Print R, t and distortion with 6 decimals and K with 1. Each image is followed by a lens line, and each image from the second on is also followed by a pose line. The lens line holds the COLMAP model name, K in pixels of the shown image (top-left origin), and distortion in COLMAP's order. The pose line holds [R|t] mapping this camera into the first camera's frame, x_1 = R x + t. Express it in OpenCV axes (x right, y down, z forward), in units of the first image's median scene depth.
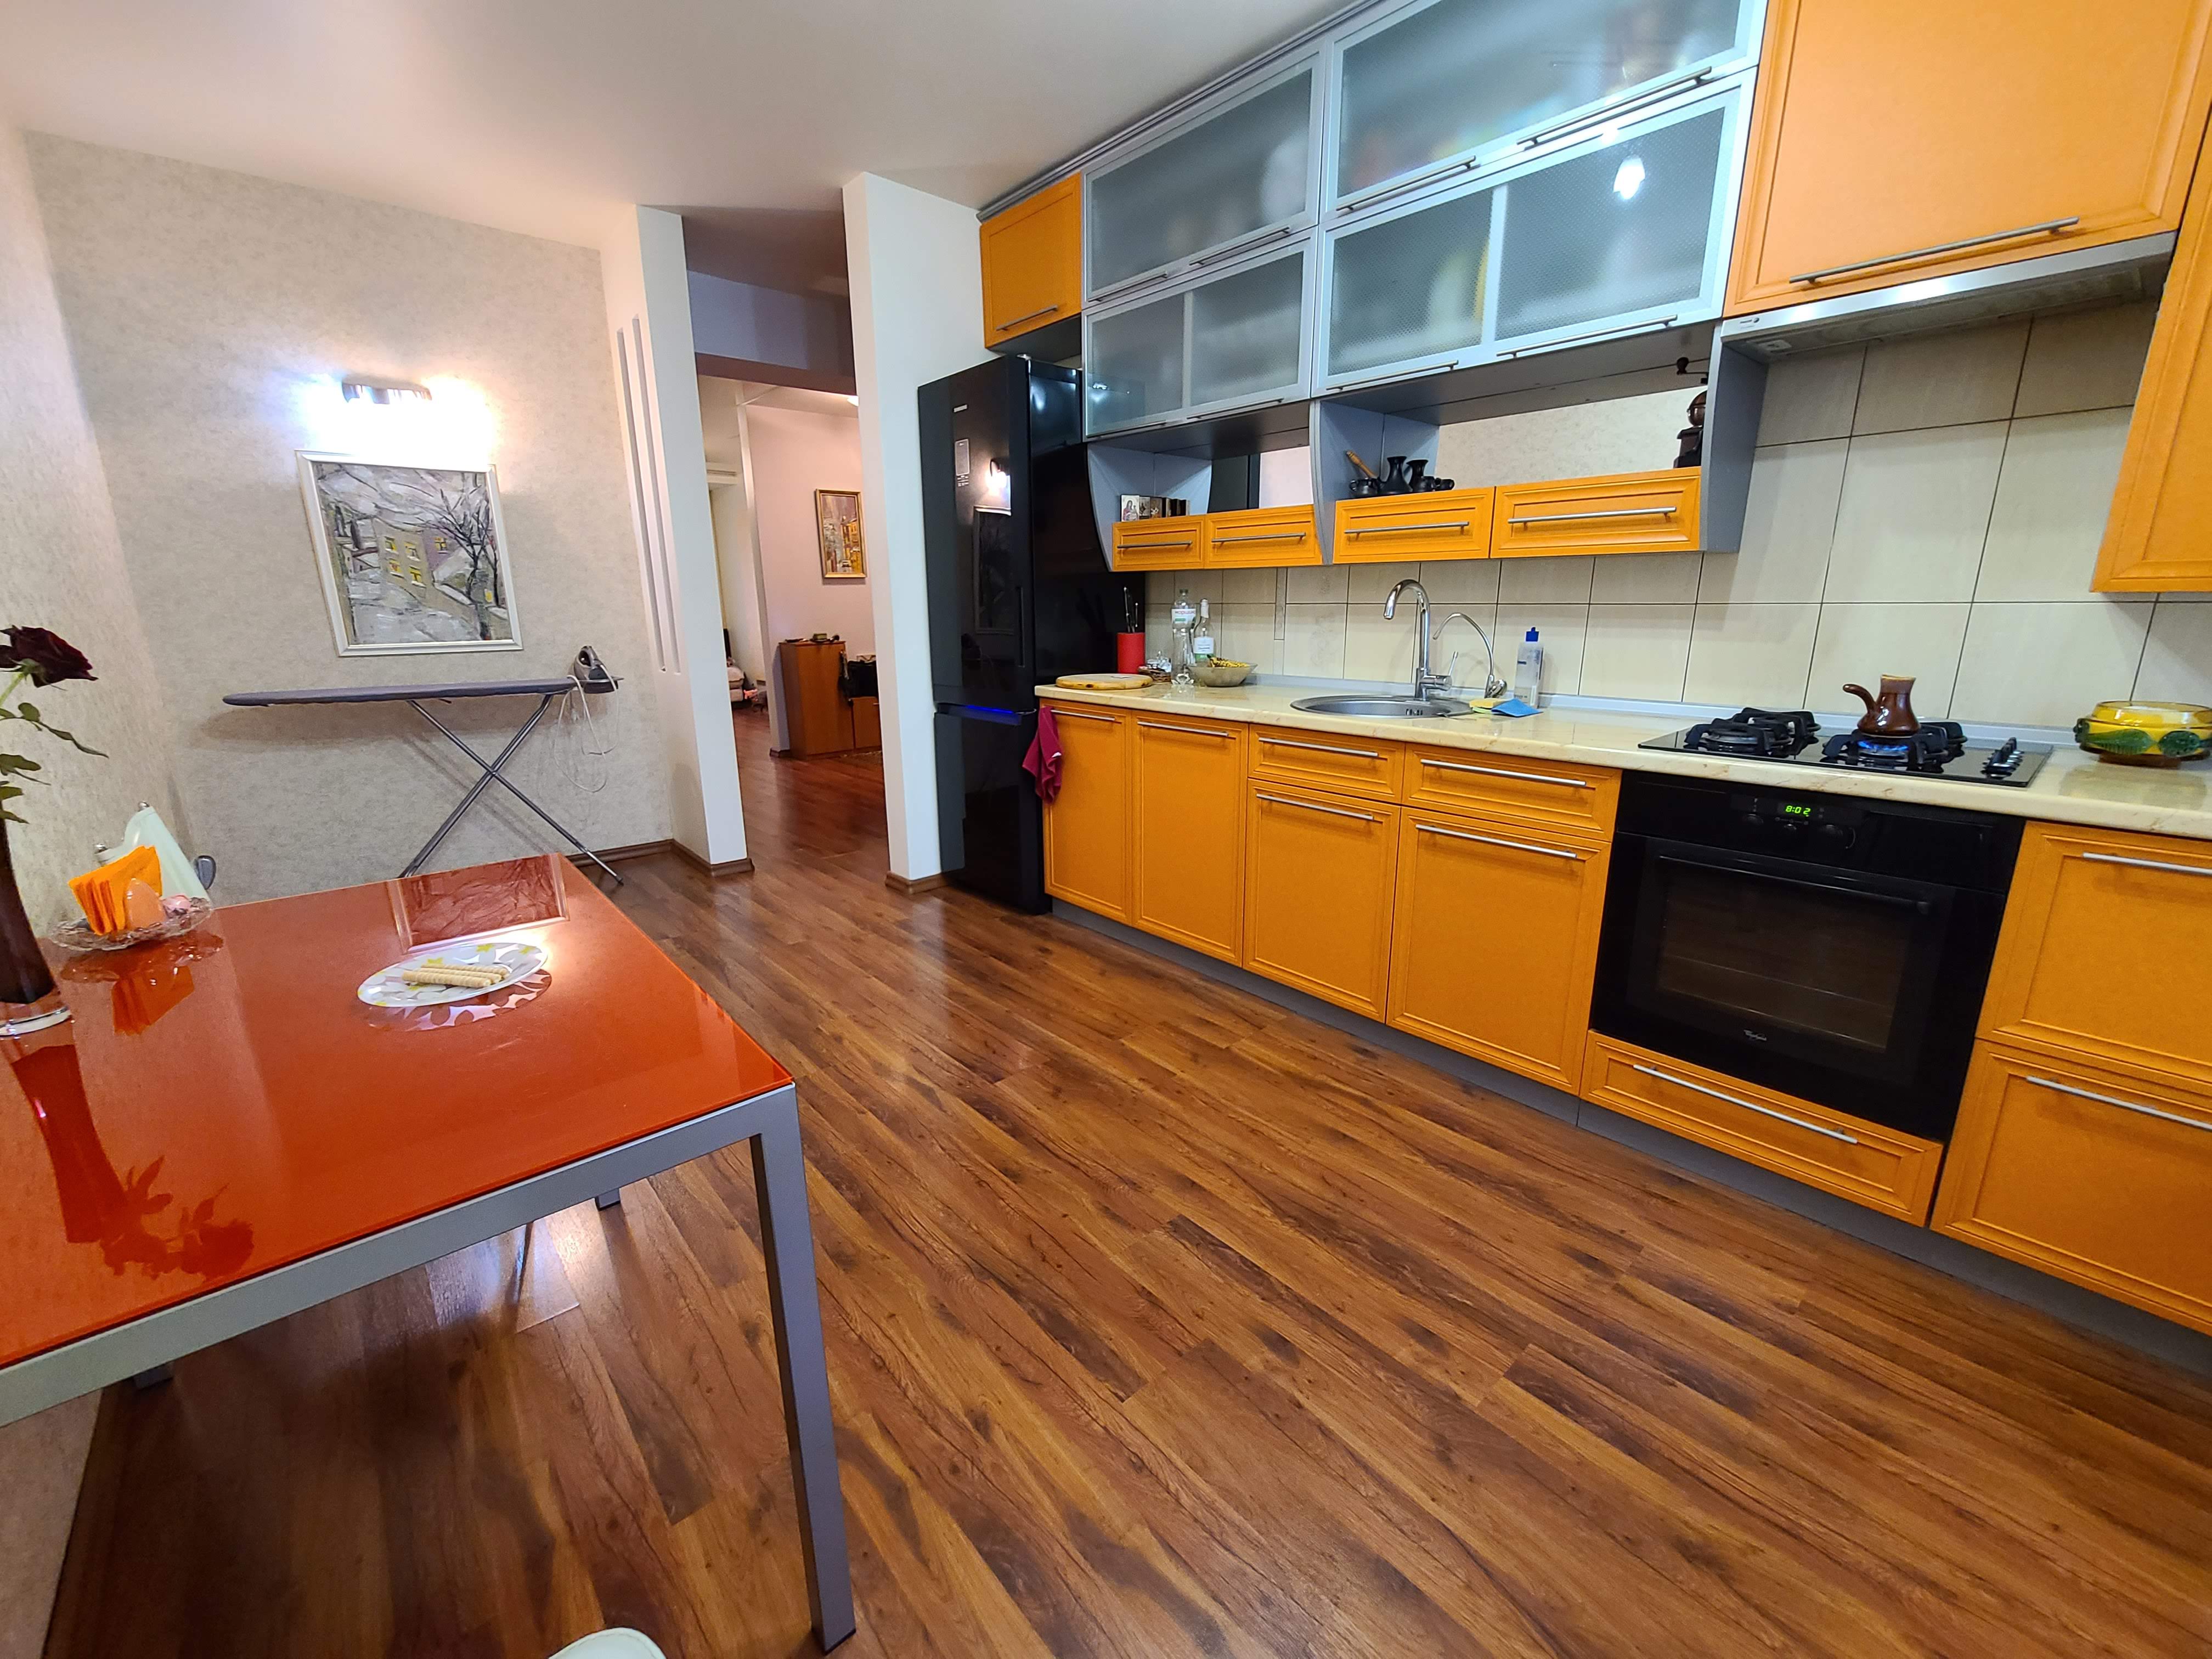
lens RADIAL K [[901.3, 0, 1109.8], [0, 901.3, 830.4], [0, 0, 1]] dist [-0.014986, 0.000085]
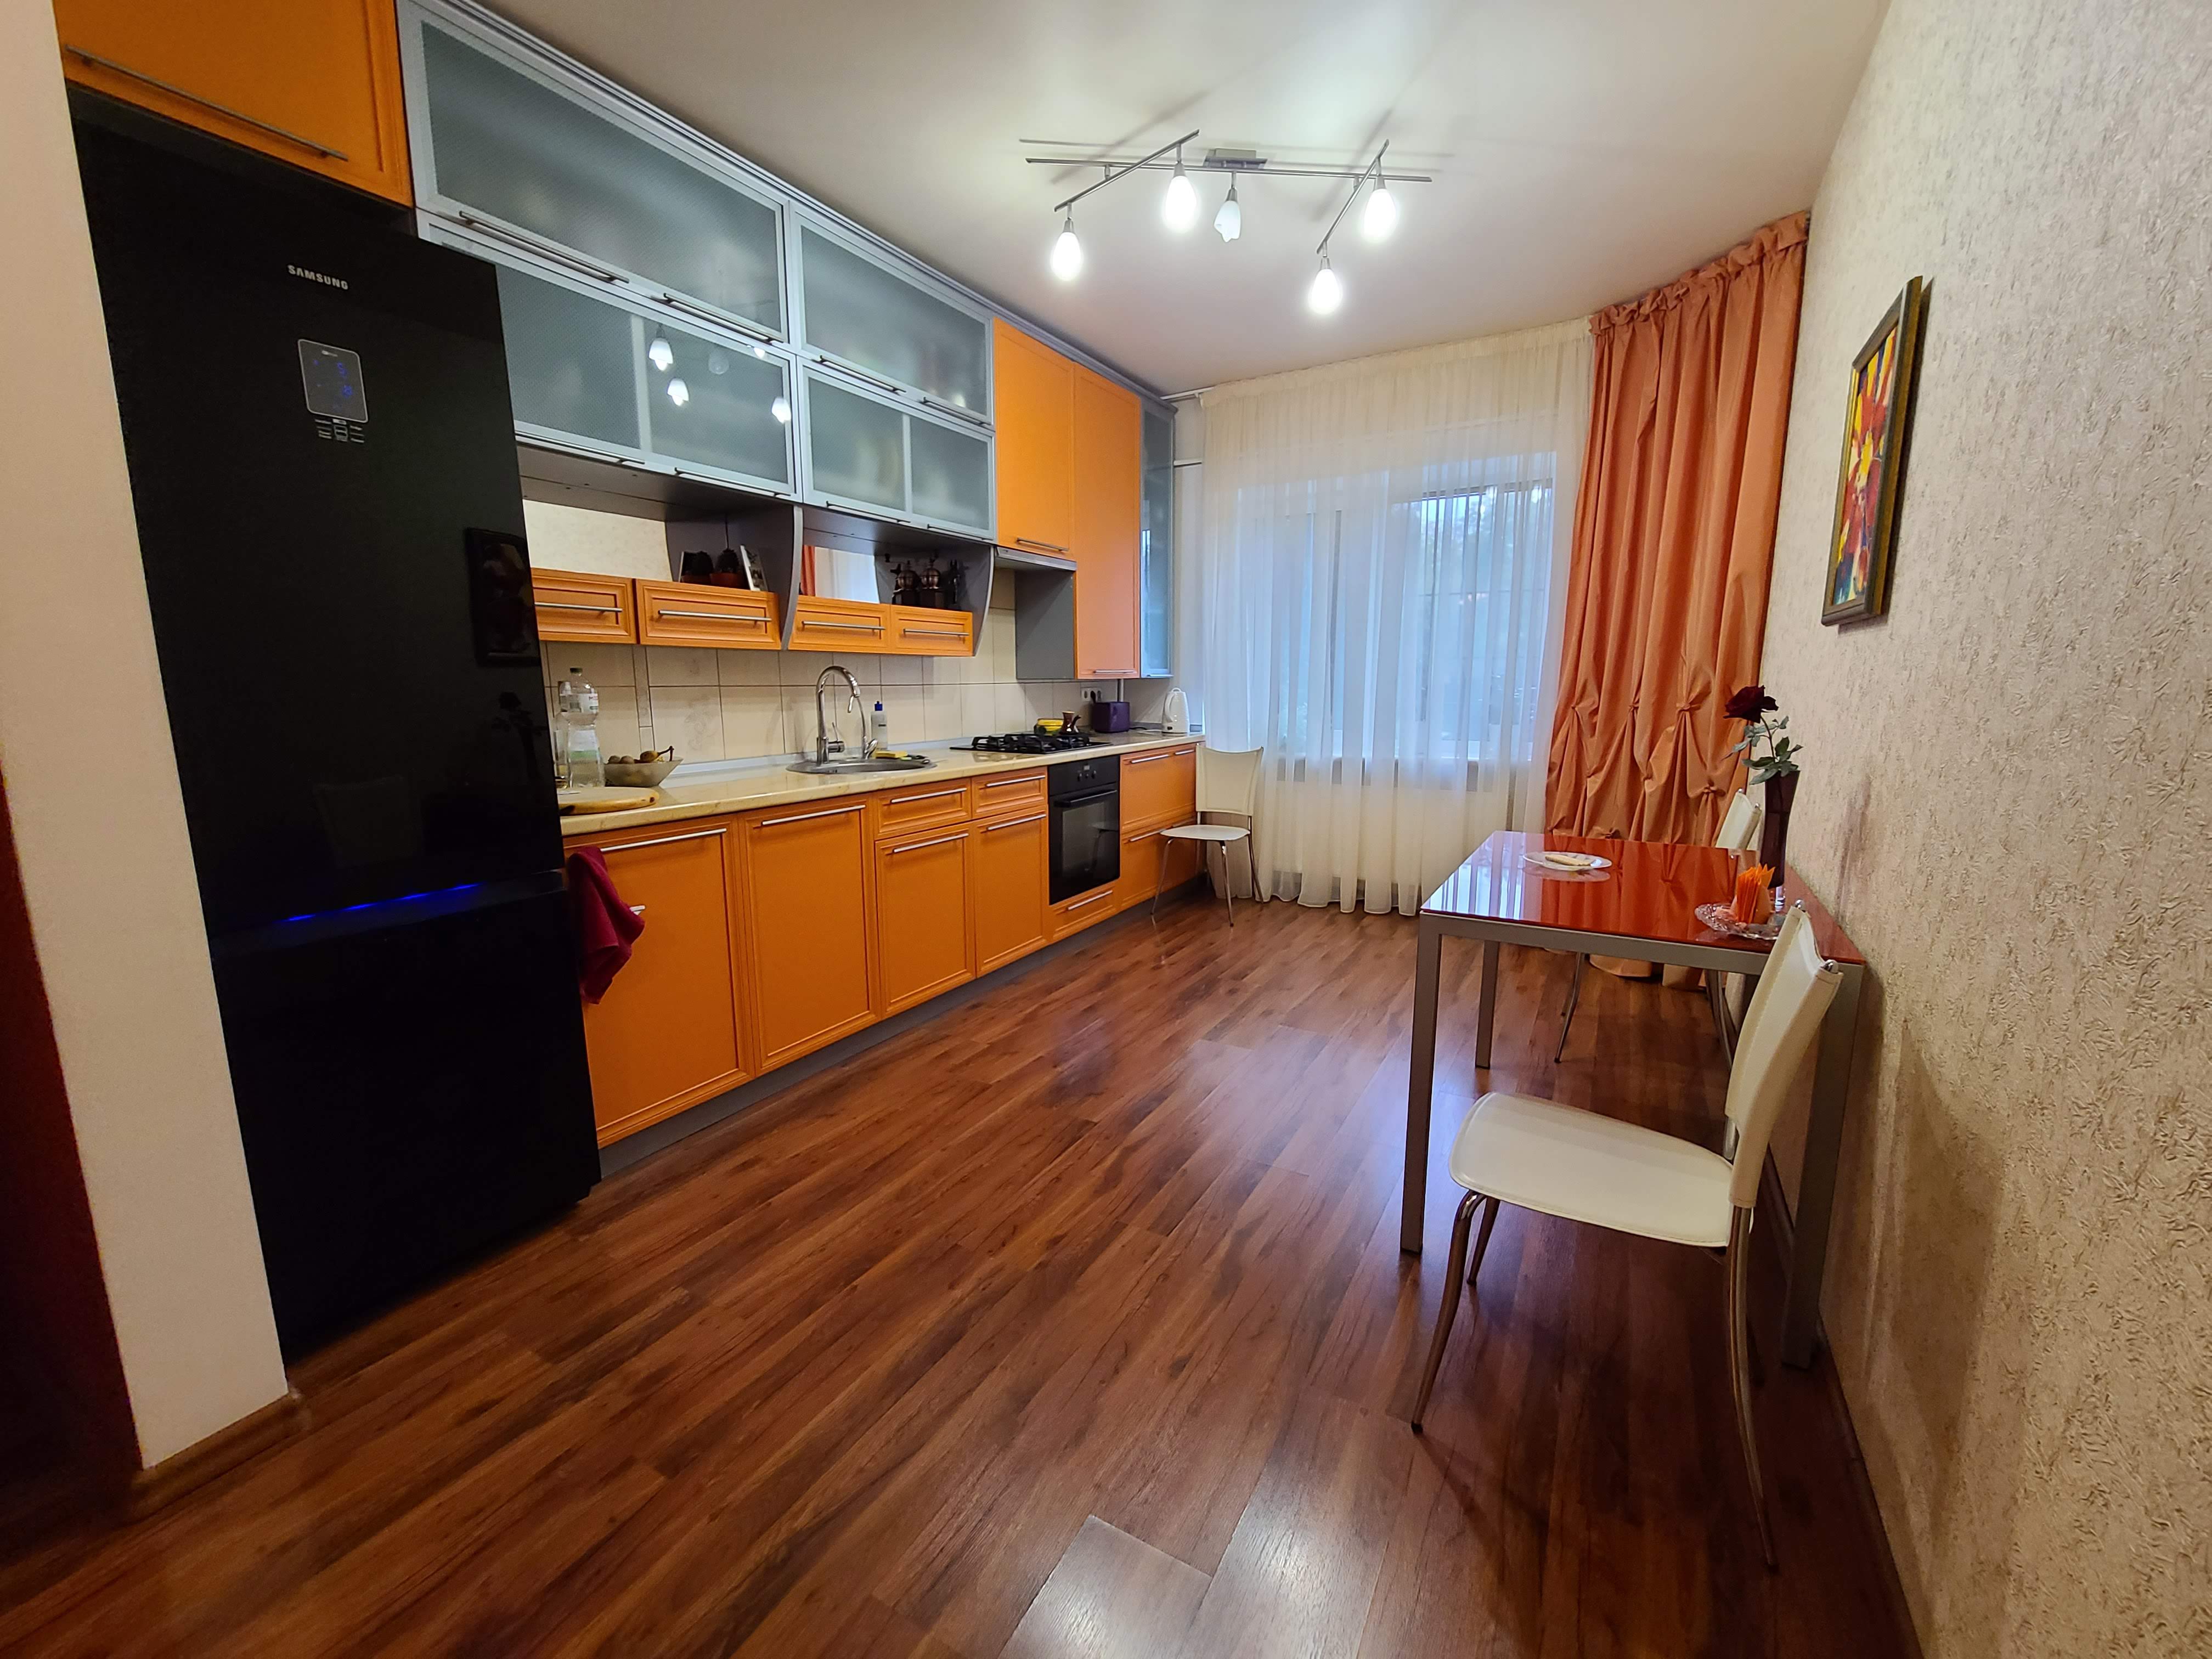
lens RADIAL K [[901.3, 0, 1109.8], [0, 901.3, 830.4], [0, 0, 1]] dist [-0.014986, 0.000085]
pose [[-0.329333, -0.153845, 0.931596, -1.029084], [0.228577, 0.944300, 0.236748, -0.287010], [-0.916129, 0.290911, -0.275823, 1.115936]]
